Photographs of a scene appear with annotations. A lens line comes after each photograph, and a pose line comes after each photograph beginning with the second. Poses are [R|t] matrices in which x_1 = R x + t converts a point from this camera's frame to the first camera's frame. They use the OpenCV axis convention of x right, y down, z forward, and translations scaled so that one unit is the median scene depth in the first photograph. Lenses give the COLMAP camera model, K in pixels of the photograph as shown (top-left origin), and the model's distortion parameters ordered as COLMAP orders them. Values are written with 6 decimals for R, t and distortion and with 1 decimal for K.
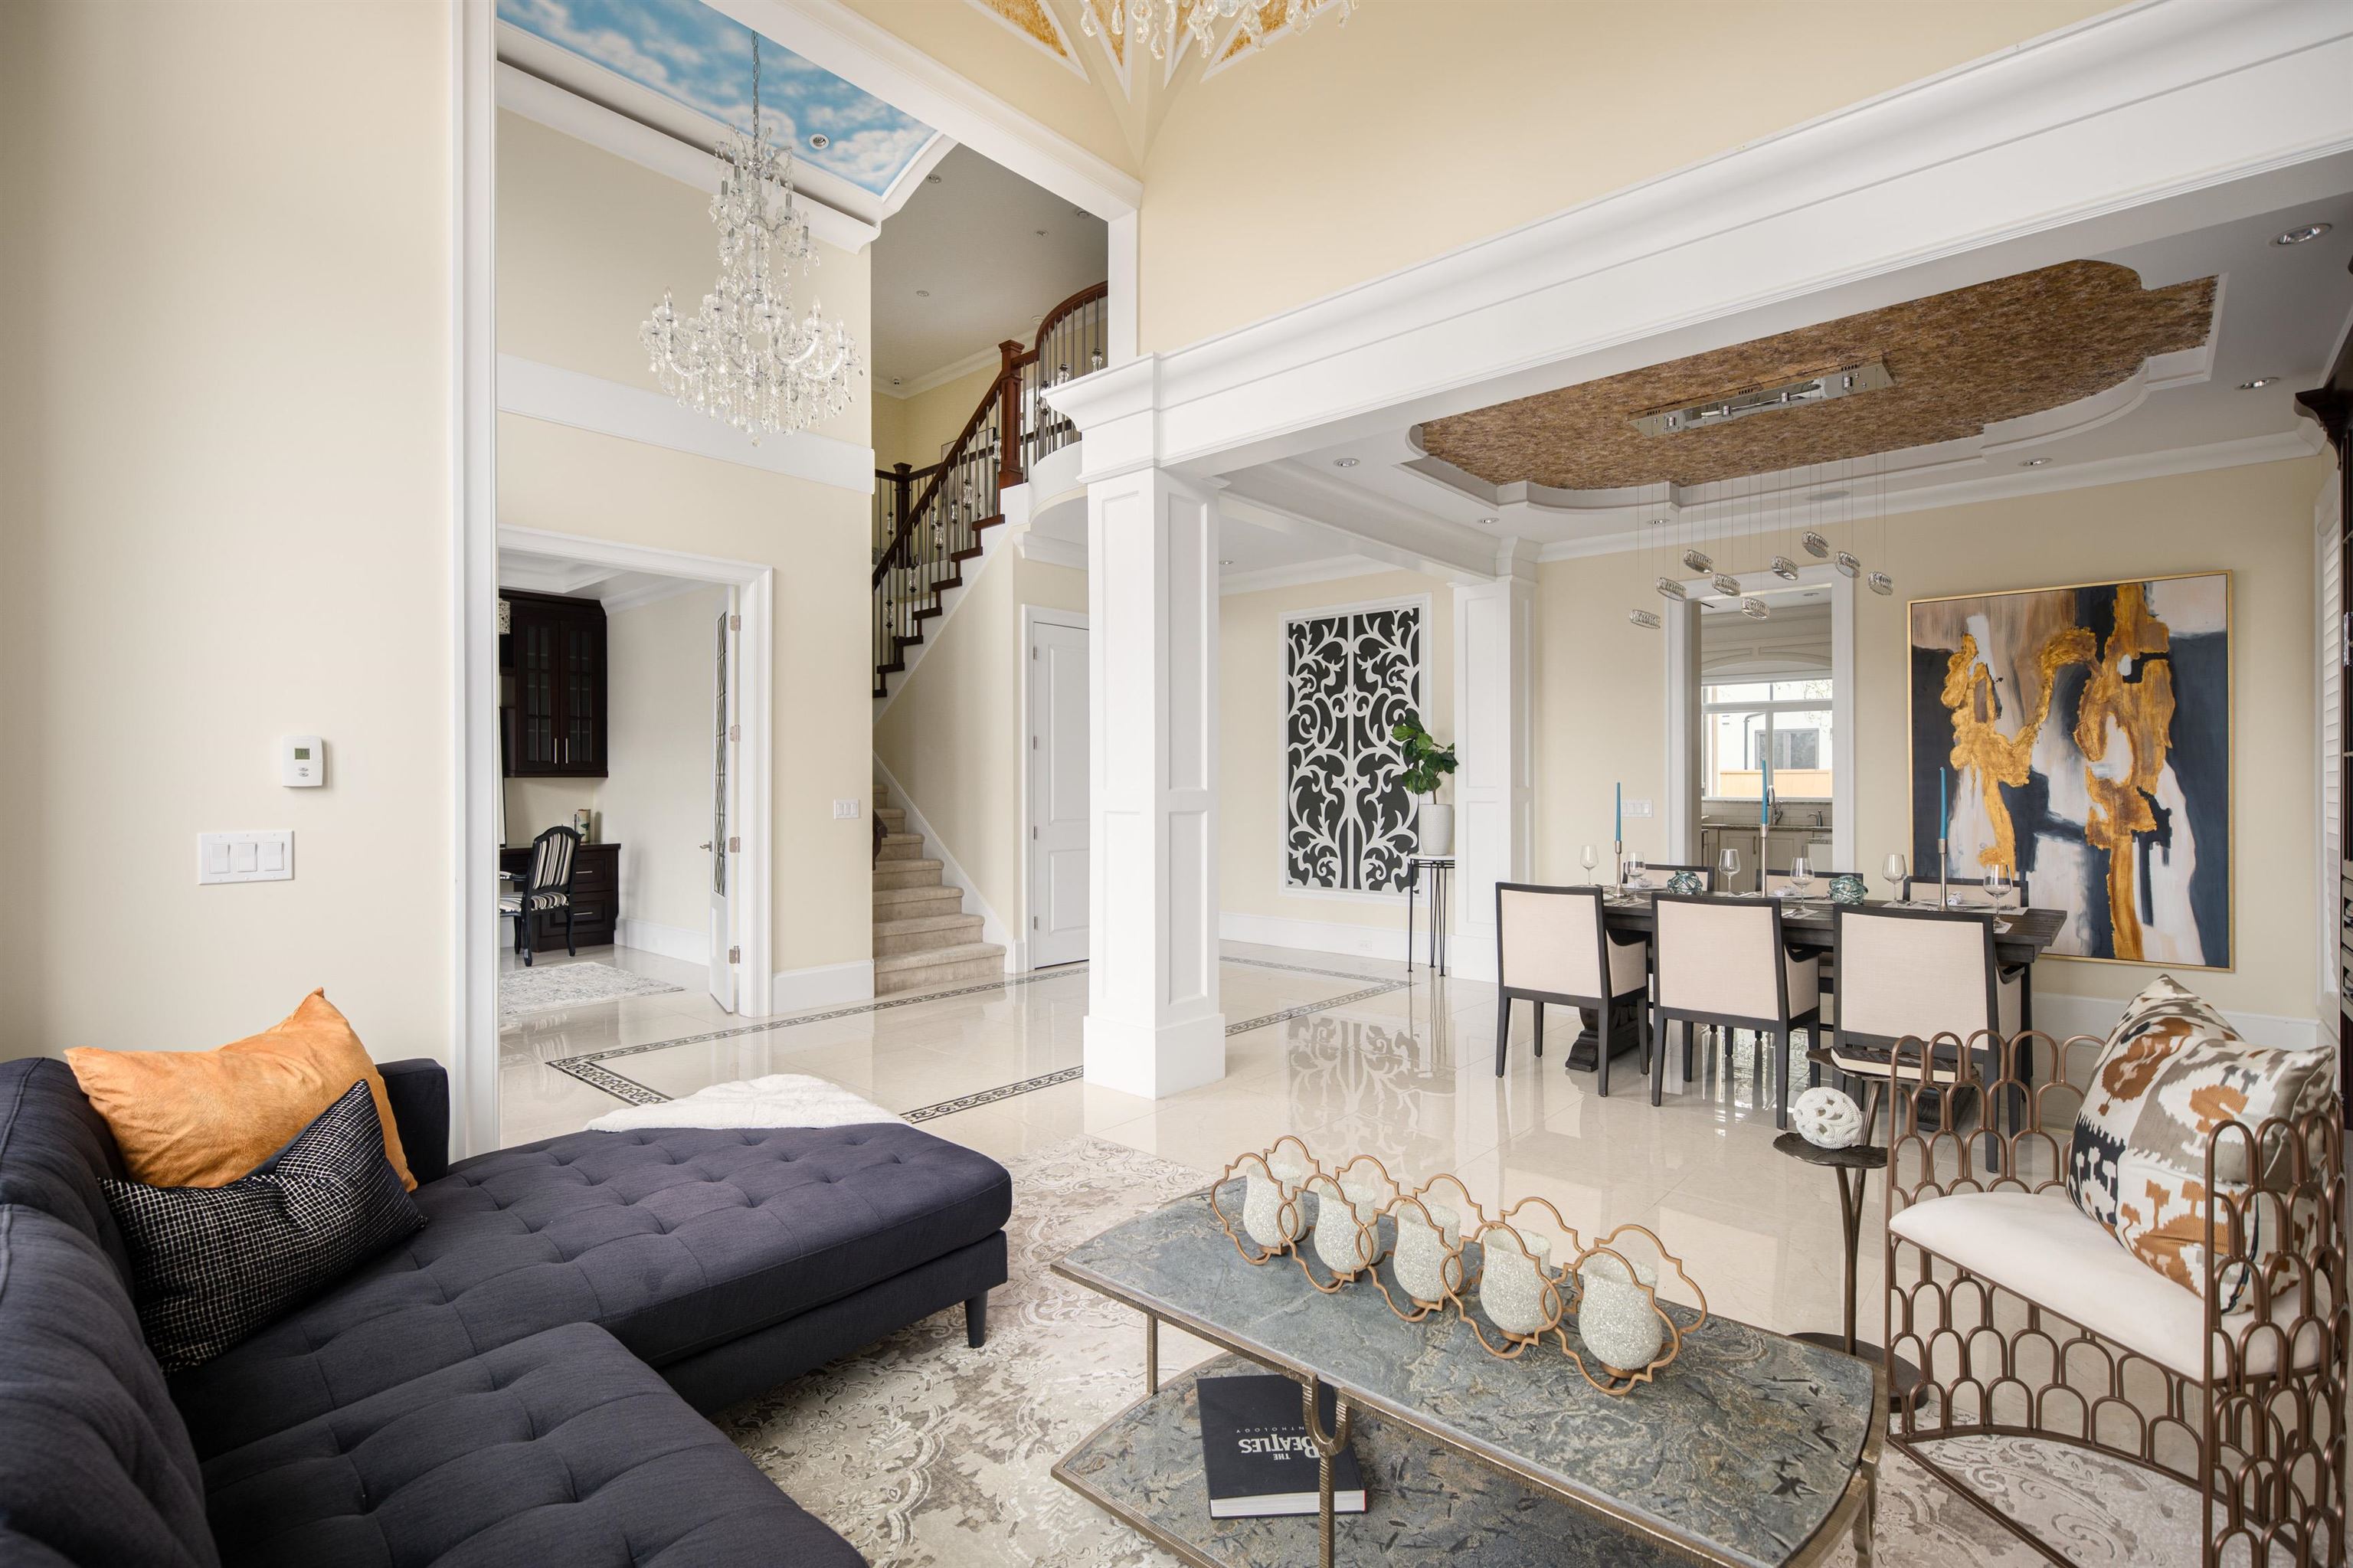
lens RADIAL K [[1082.3, 0, 1183.5], [0, 1082.3, 781.5], [0, 0, 1]] dist [0.002919, 0.000037]
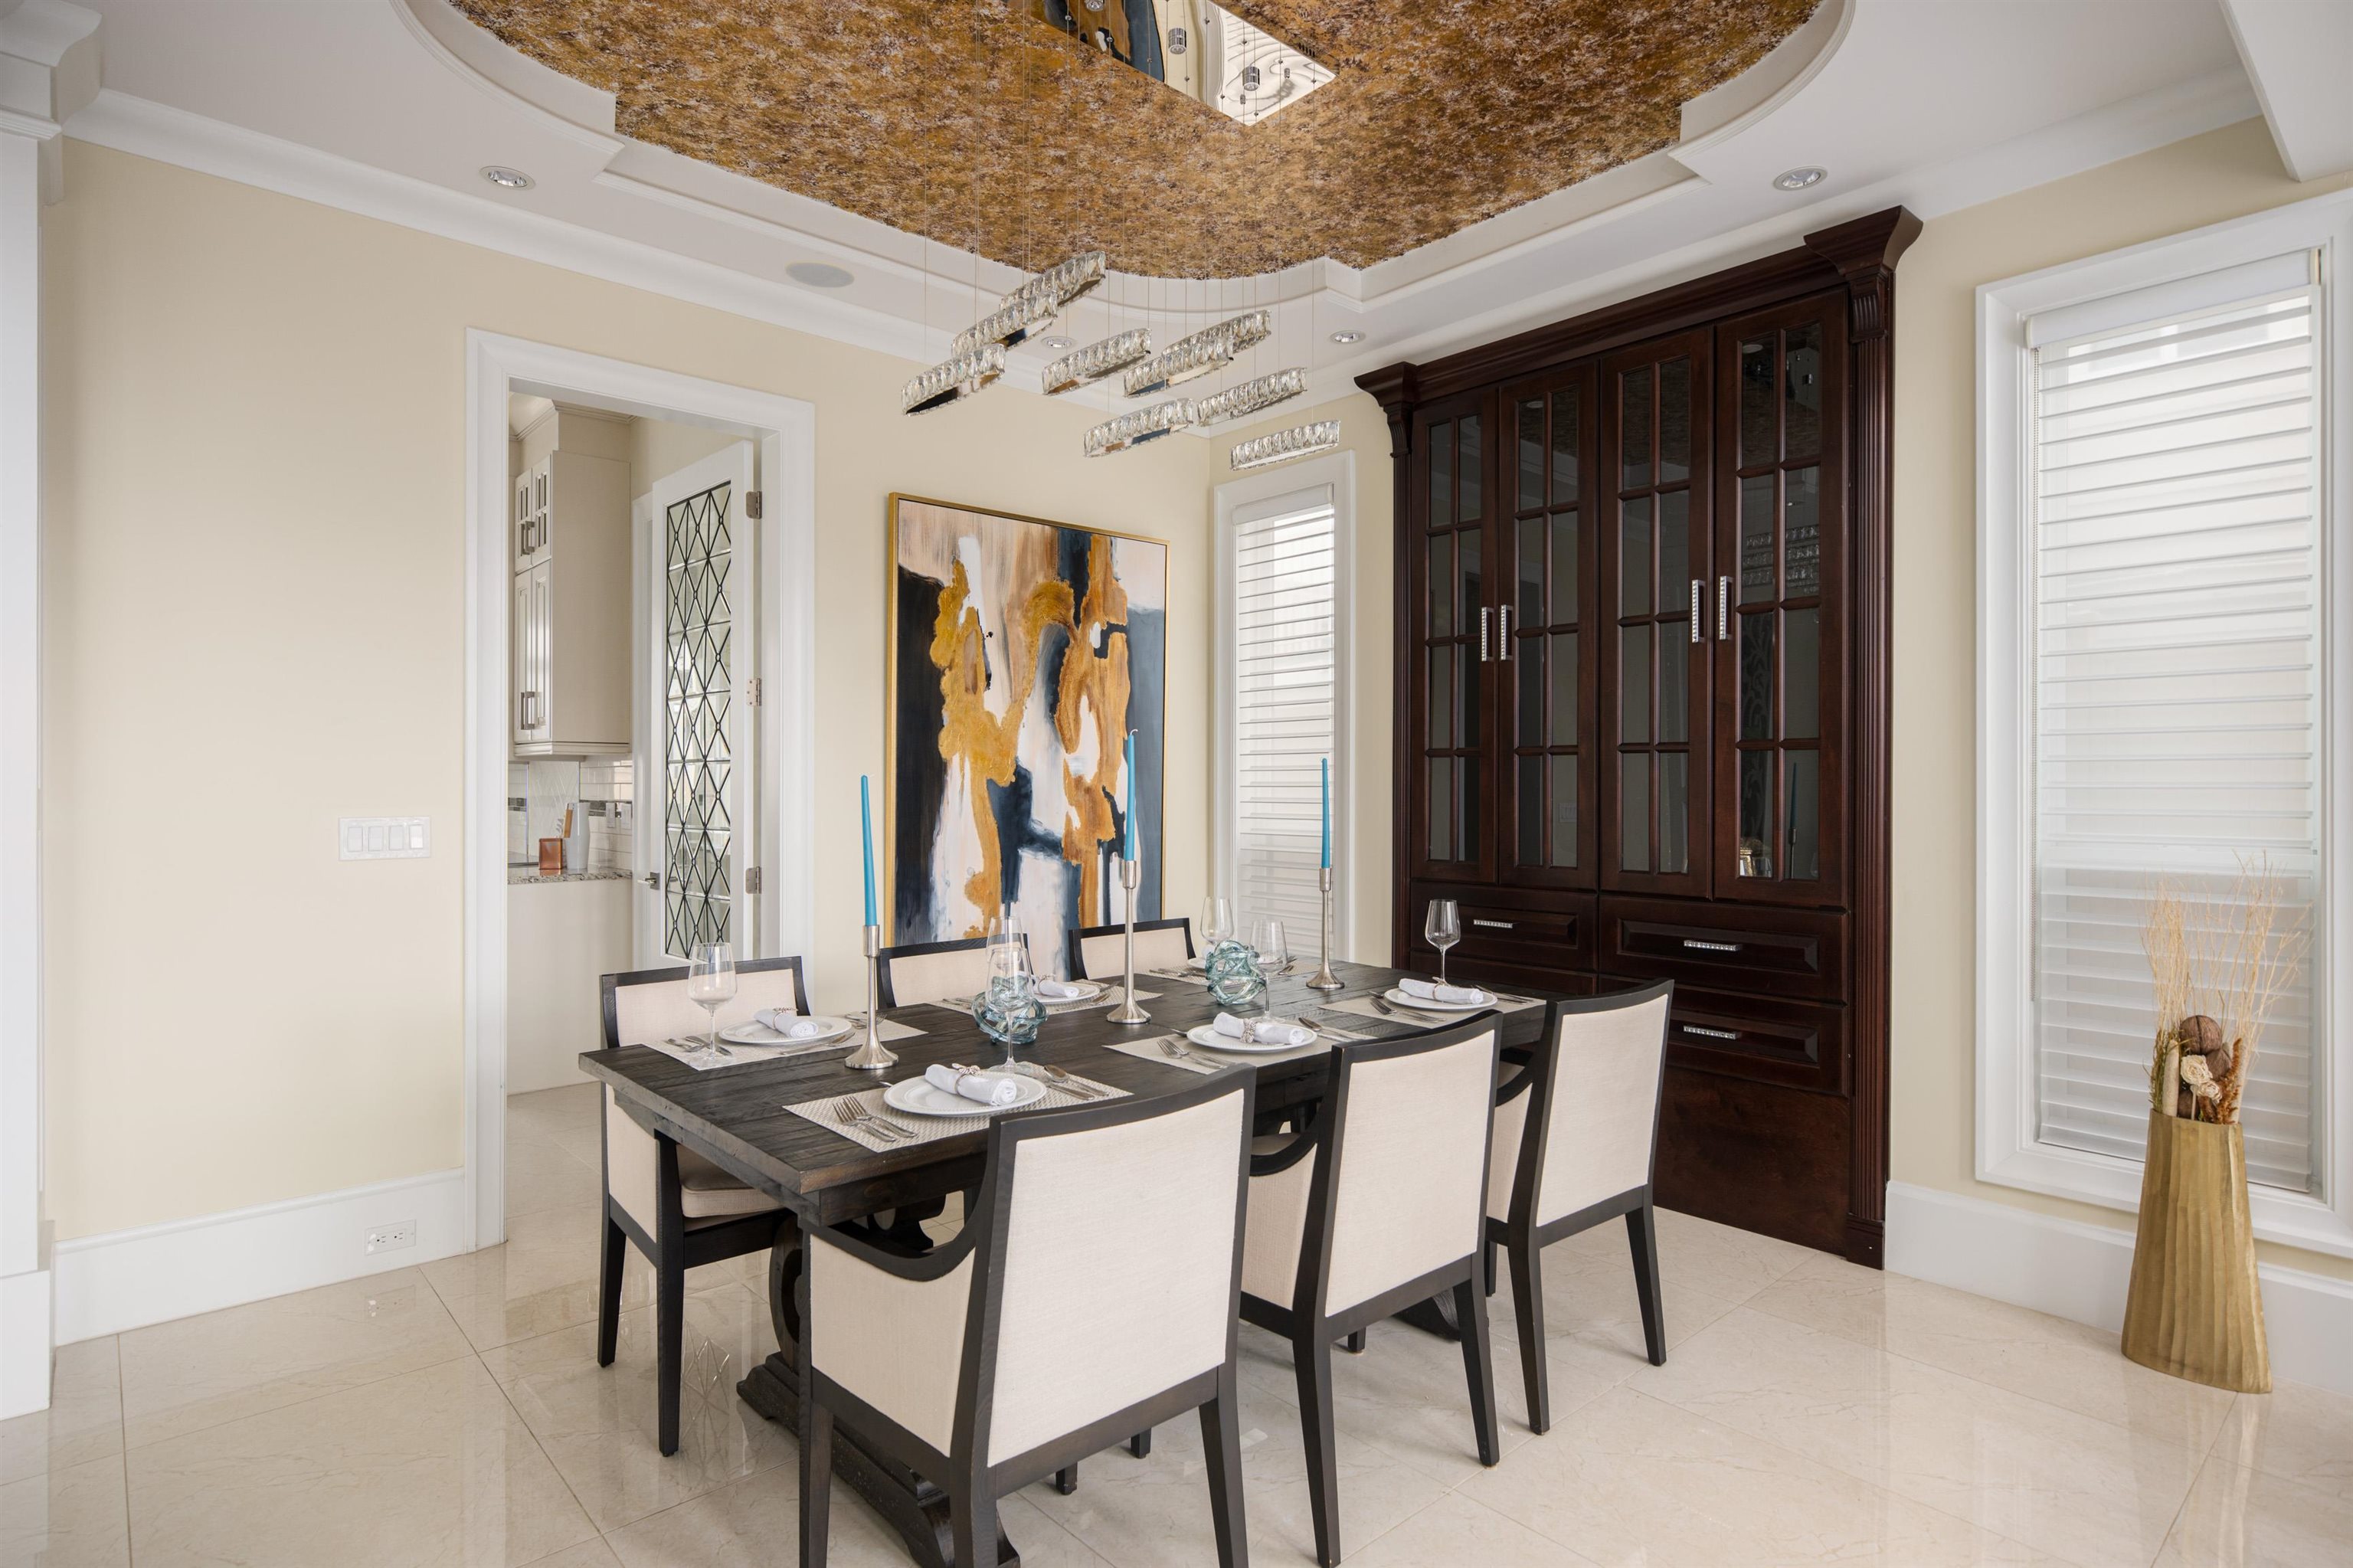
lens RADIAL K [[1224.3, 0, 1179.9], [0, 1224.3, 784.3], [0, 0, 1]] dist [0.003964, 0.000334]
pose [[0.111825, -0.001191, 0.993727, -0.025176], [-0.005199, 0.999985, 0.001784, 0.001476], [-0.993714, -0.005366, 0.111817, 0.769205]]
